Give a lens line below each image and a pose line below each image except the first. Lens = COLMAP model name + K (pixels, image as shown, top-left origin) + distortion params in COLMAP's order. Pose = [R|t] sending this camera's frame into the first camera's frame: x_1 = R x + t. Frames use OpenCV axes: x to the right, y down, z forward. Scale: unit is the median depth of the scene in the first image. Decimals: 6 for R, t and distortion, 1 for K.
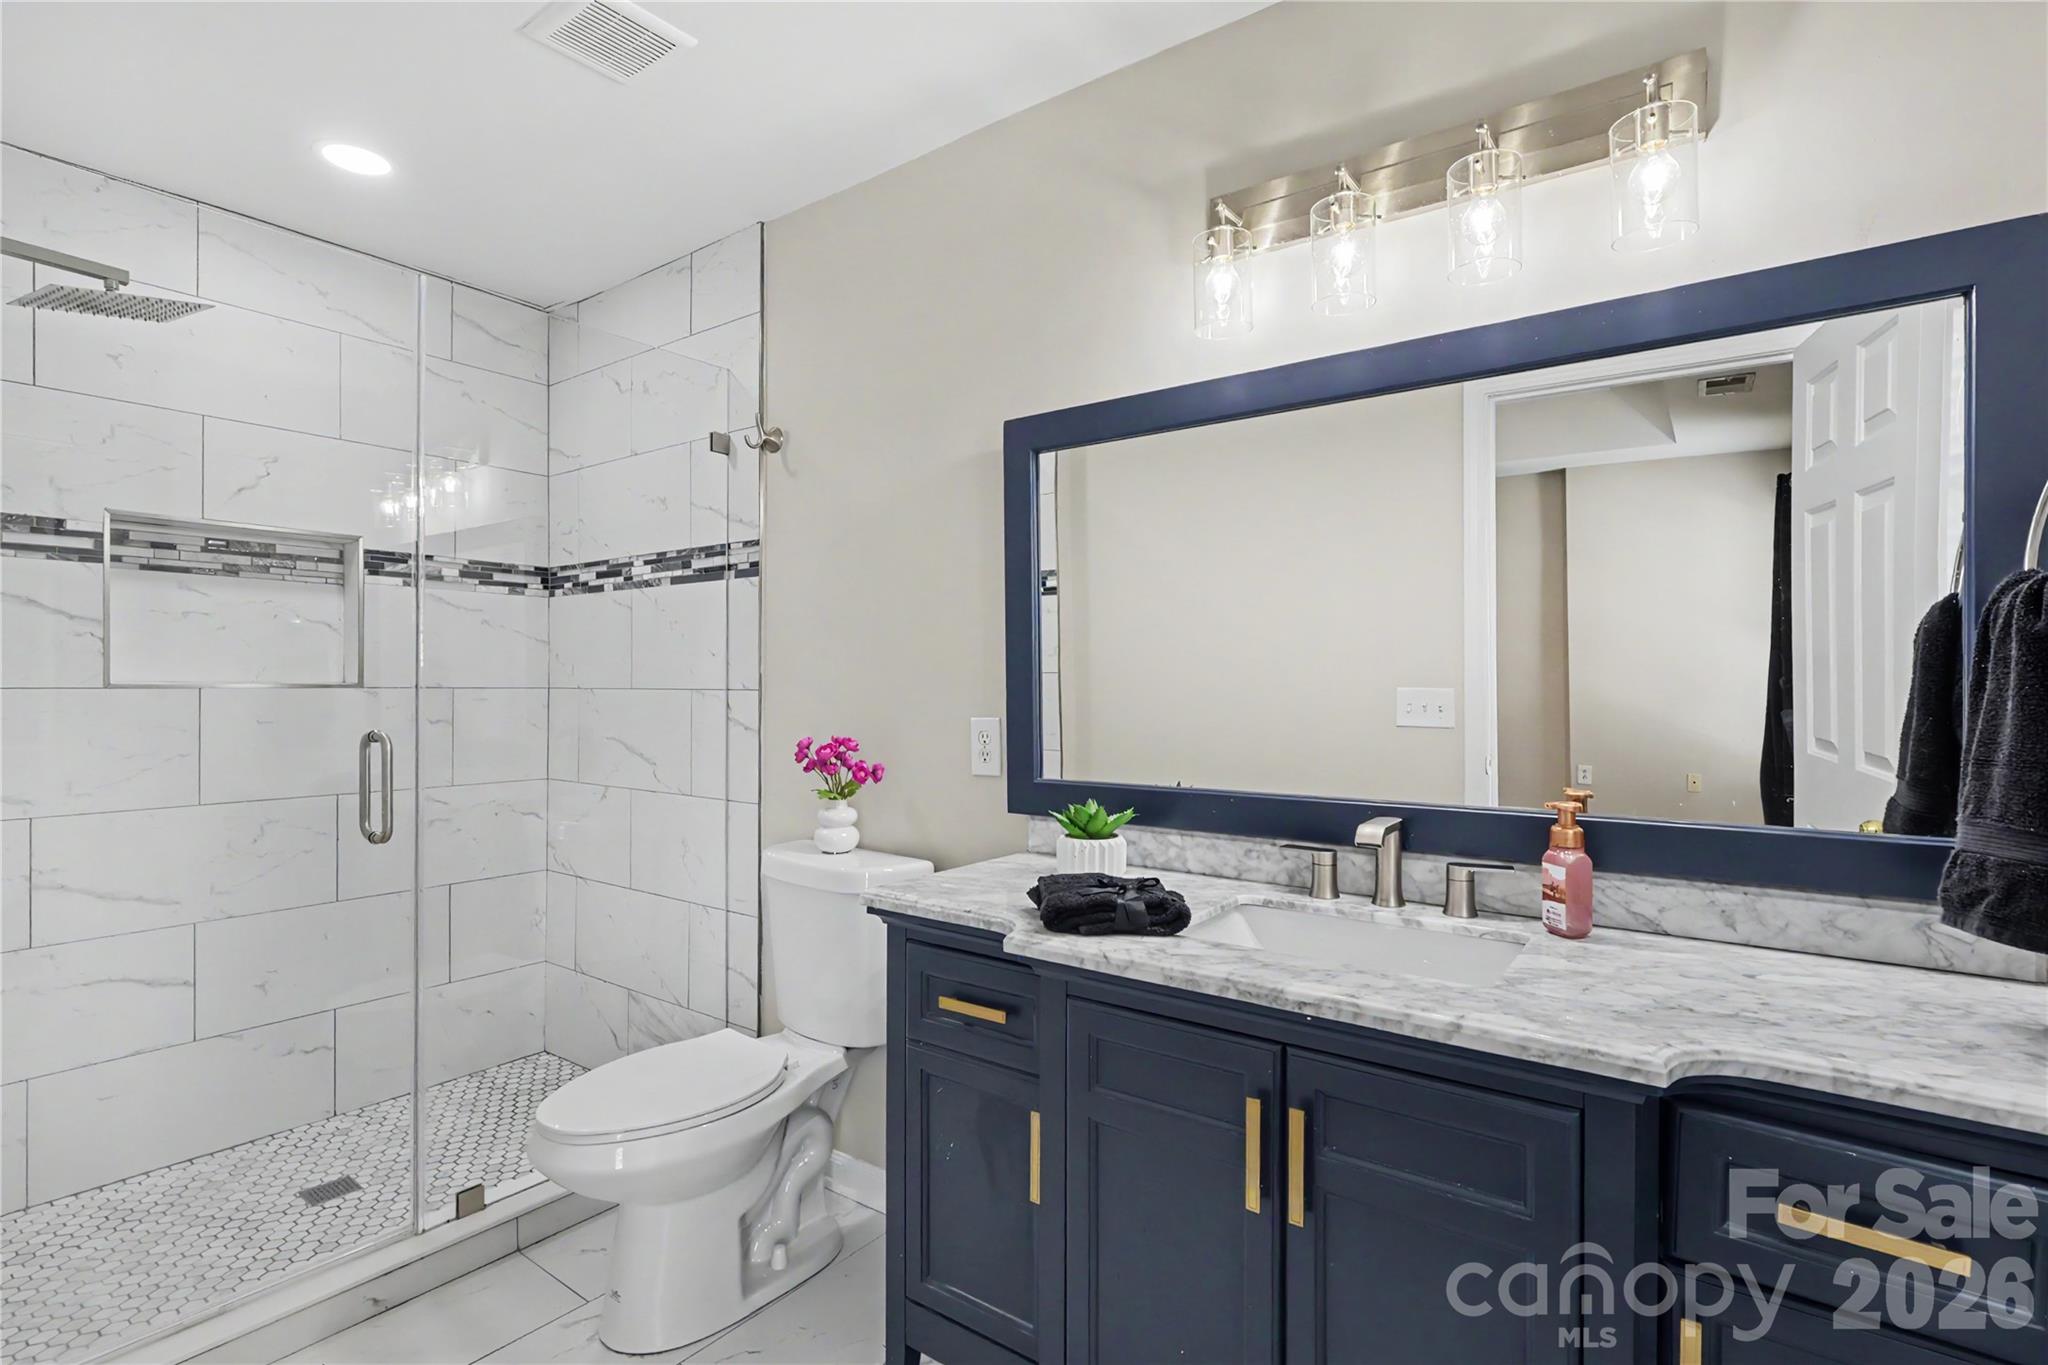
lens RADIAL K [[967.3, 0, 1028.2], [0, 967.3, 682.4], [0, 0, 1]] dist [0.005648, 0.000868]
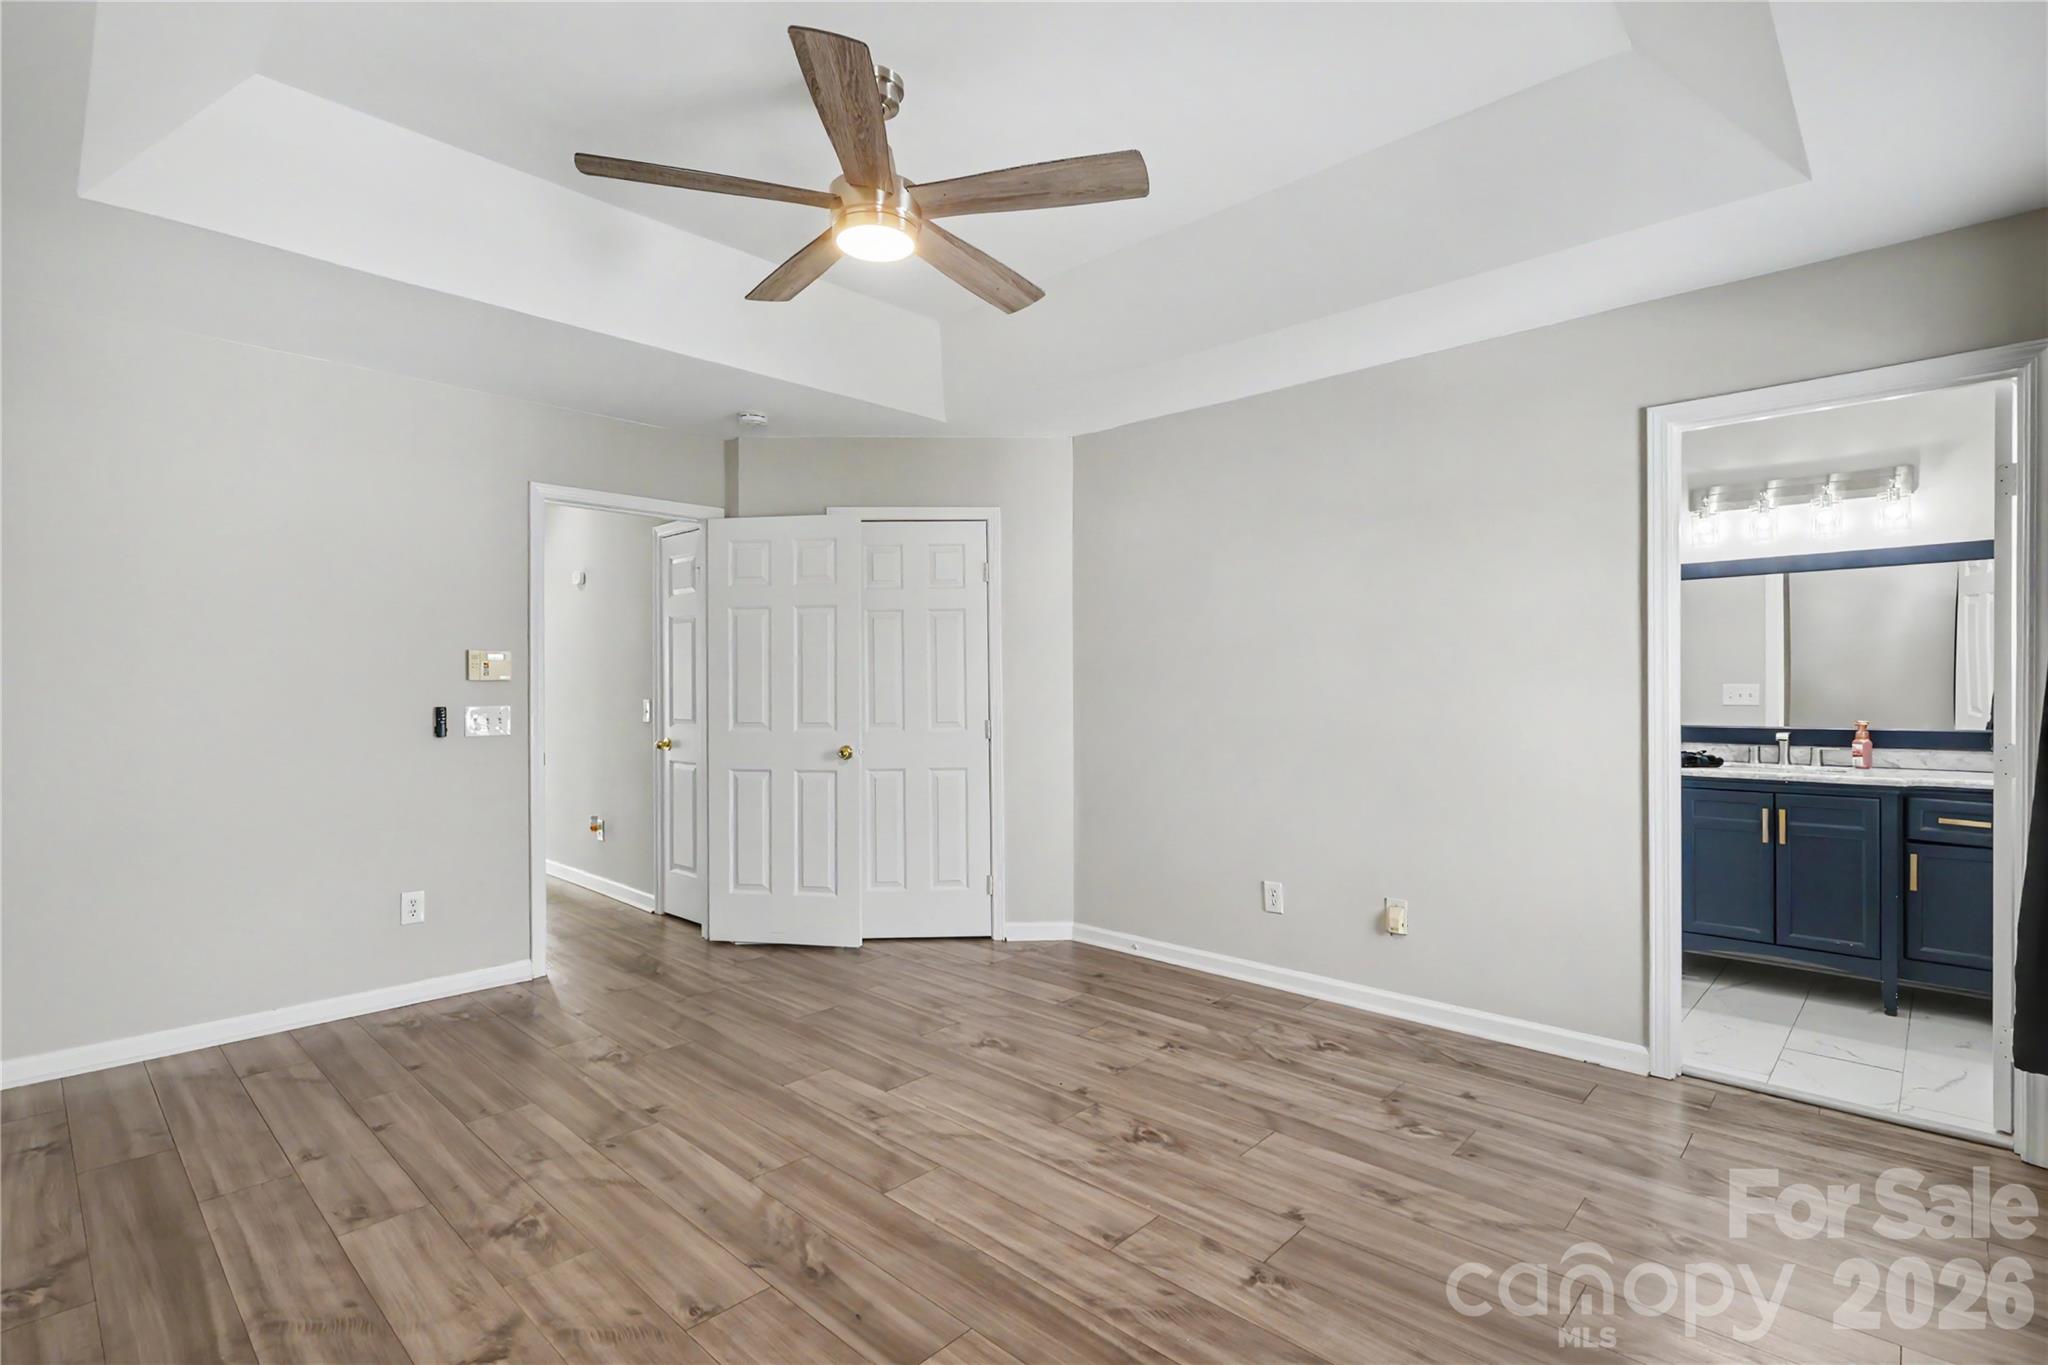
lens RADIAL K [[967.3, 0, 1005.3], [0, 967.3, 685.9], [0, 0, 1]] dist [0.005648, 0.000868]
pose [[0.991739, -0.006691, -0.128097, -1.653513], [0.007100, 0.999971, 0.002737, -0.017495], [0.128075, -0.003624, 0.991758, -2.271056]]
